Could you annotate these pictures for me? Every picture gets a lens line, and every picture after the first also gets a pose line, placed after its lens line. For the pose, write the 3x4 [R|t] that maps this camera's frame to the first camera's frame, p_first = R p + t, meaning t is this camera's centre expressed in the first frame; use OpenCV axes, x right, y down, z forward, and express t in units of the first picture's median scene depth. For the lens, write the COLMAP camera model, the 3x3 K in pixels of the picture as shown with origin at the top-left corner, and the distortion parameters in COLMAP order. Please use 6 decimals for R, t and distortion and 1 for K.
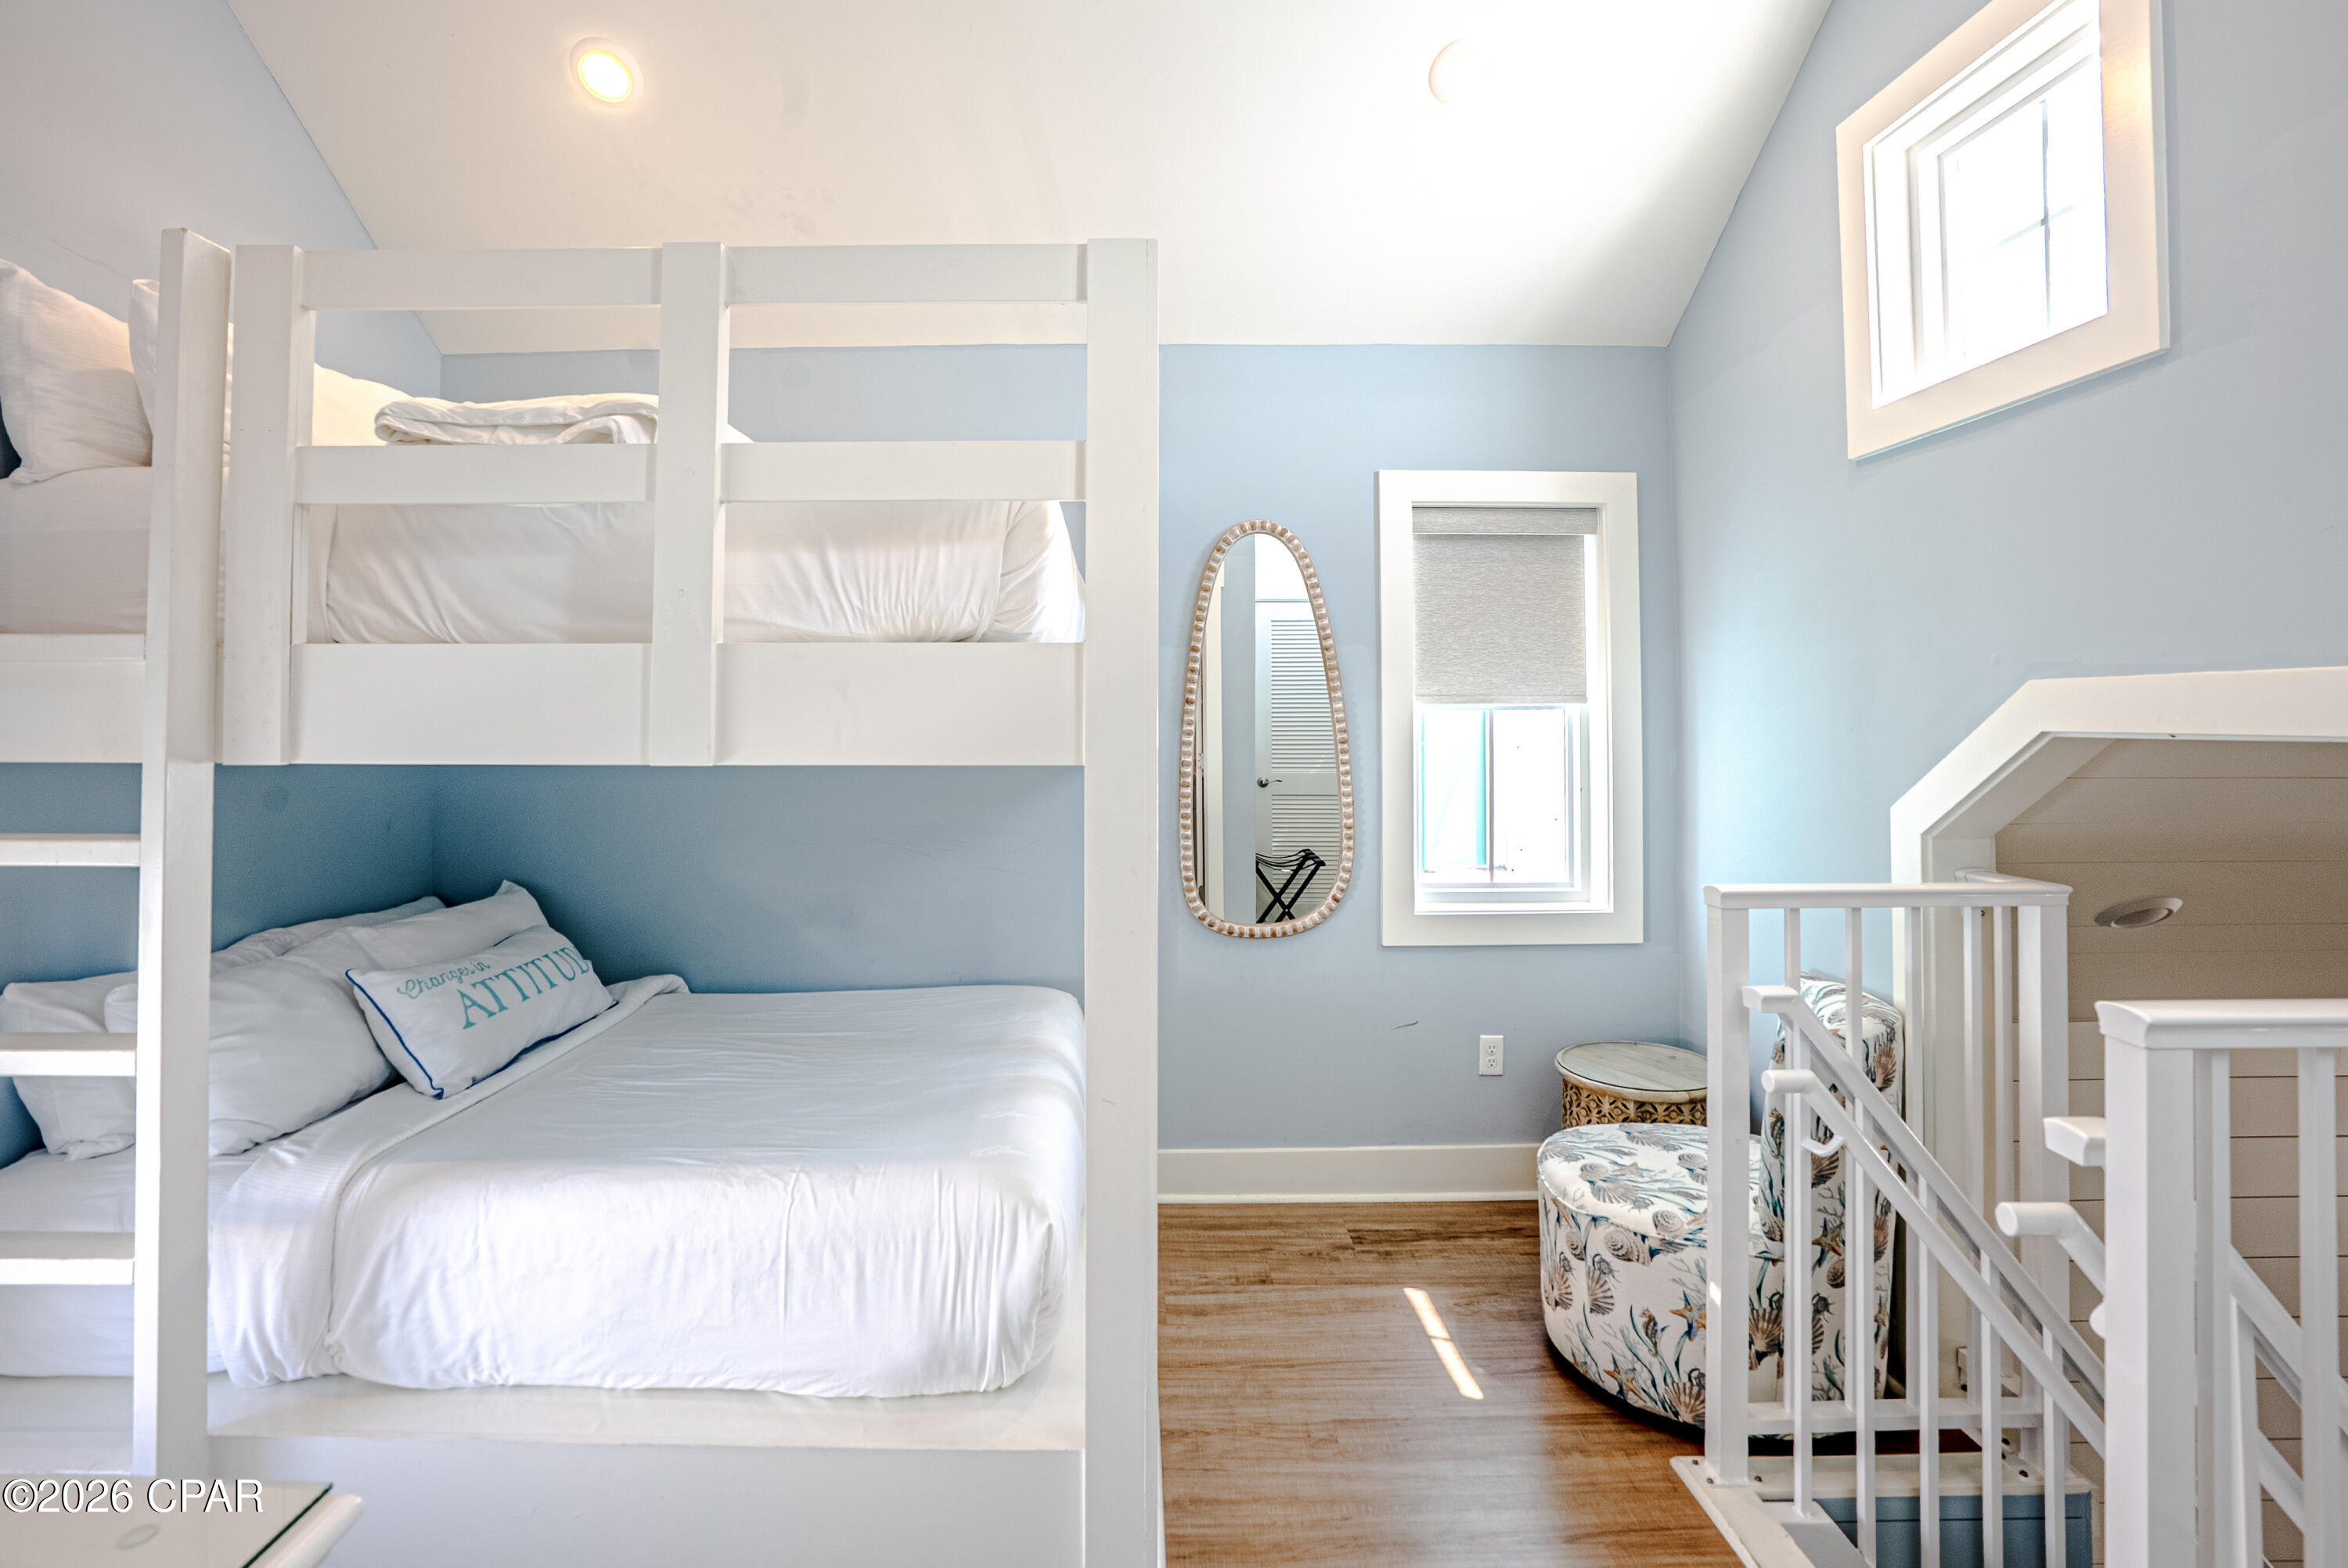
lens RADIAL K [[1161.0, 0, 1169.2], [0, 1161.0, 672.6], [0, 0, 1]] dist [-0.057838, 0.026337]
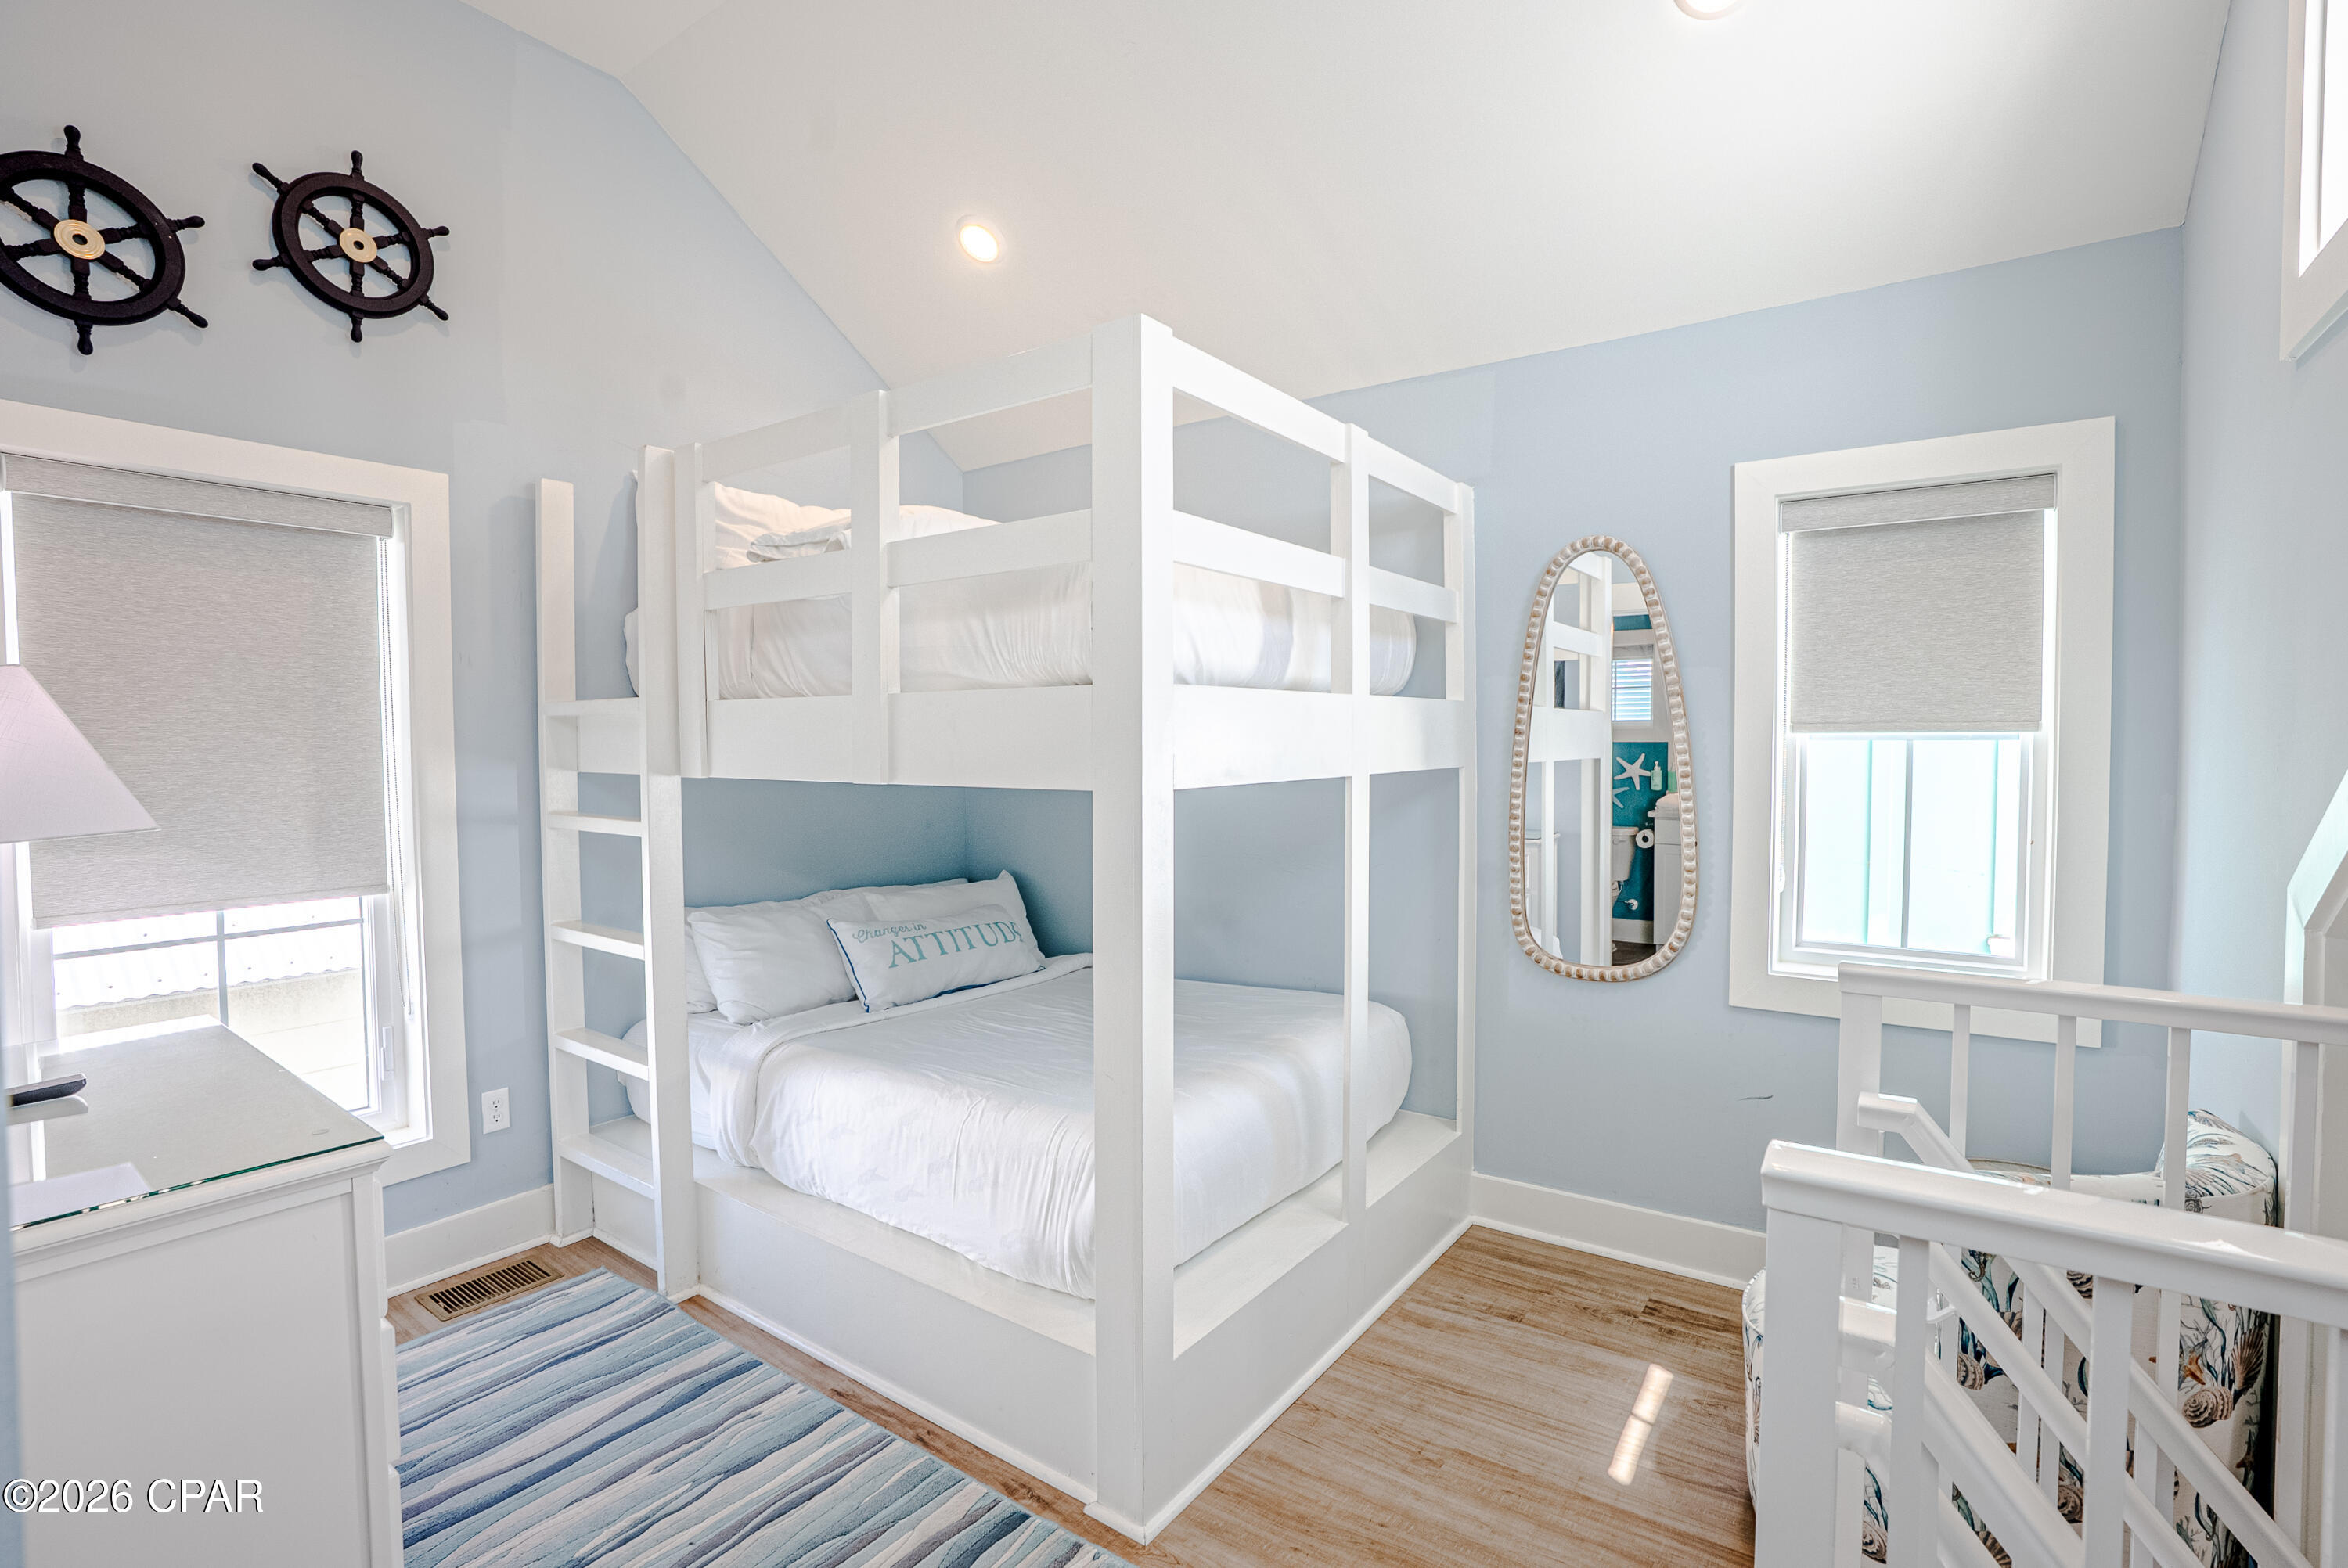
lens RADIAL K [[1114.2, 0, 1174.0], [0, 1114.2, 784.0], [0, 0, 1]] dist [-0.053316, 0.022165]
pose [[0.807286, 0.018866, -0.589858, 0.461773], [0.021905, 0.997842, 0.061894, 0.006338], [0.589753, -0.062888, 0.805131, 0.104813]]
